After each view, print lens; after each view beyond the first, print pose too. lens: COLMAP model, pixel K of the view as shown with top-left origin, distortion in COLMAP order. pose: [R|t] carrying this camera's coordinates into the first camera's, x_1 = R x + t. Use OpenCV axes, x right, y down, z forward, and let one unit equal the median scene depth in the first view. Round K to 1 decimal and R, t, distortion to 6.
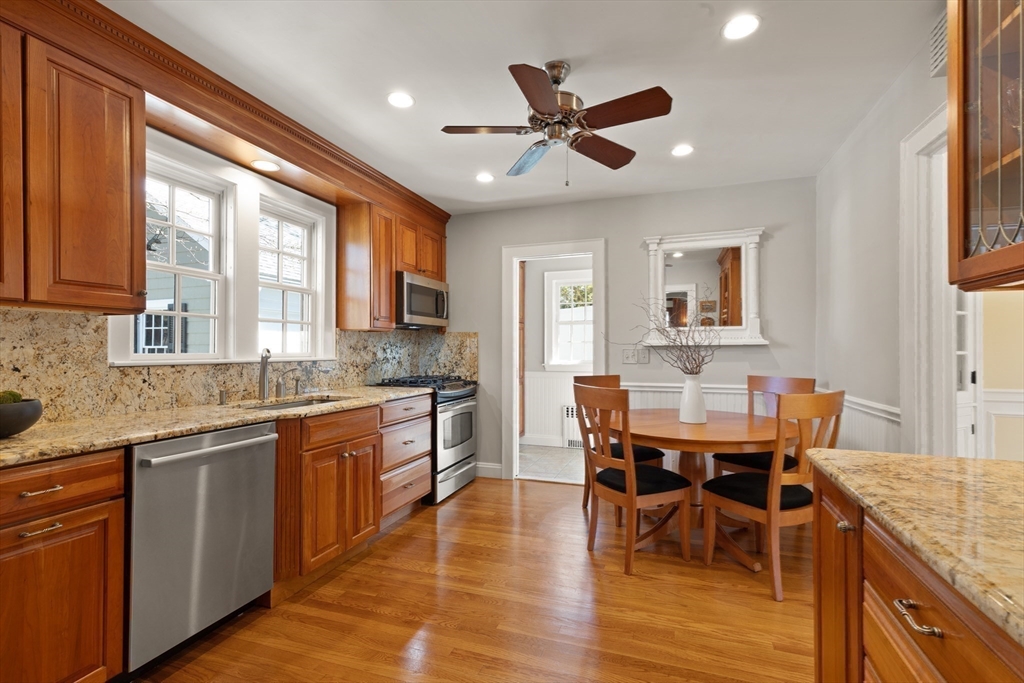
lens RADIAL K [[465.1, 0, 516.8], [0, 465.1, 349.0], [0, 0, 1]] dist [0.009467, -0.000341]
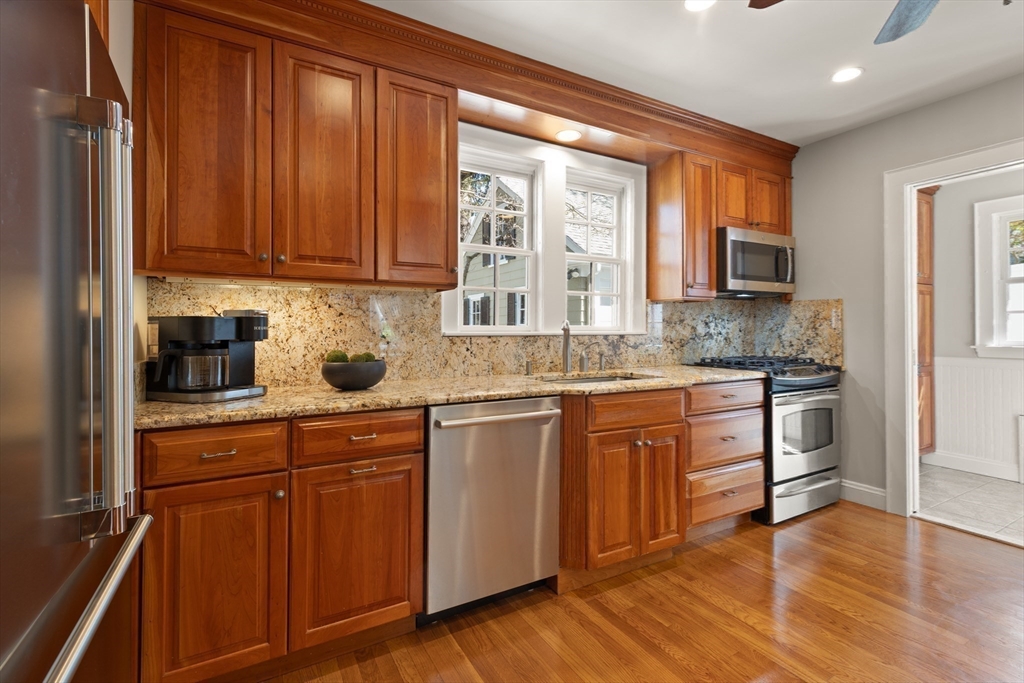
lens RADIAL K [[473.3, 0, 514.5], [0, 473.3, 324.0], [0, 0, 1]] dist [0.008040, -0.000956]
pose [[0.750003, -0.007489, -0.661391, 0.036892], [0.001686, 0.999954, -0.009411, 0.015095], [0.661432, 0.005943, 0.749982, 0.183014]]
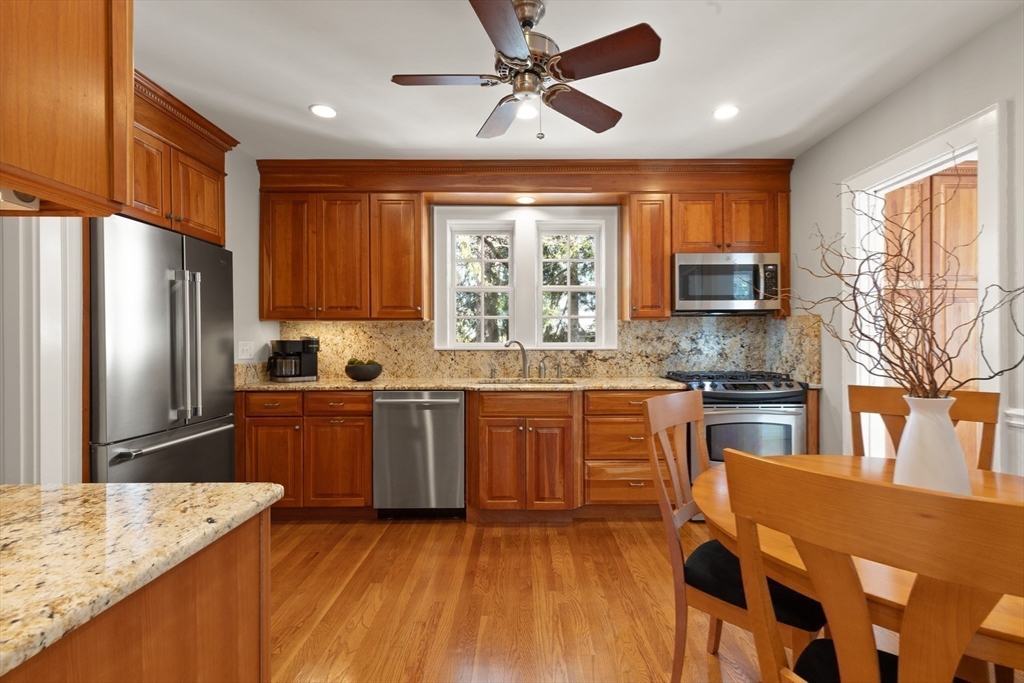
lens RADIAL K [[460.8, 0, 519.0], [0, 460.8, 343.1], [0, 0, 1]] dist [0.002862, -0.000096]
pose [[0.329032, 0.002997, -0.944314, 0.701987], [0.004780, 0.999977, 0.004839, 0.002861], [0.944307, -0.006106, 0.329010, 0.571804]]
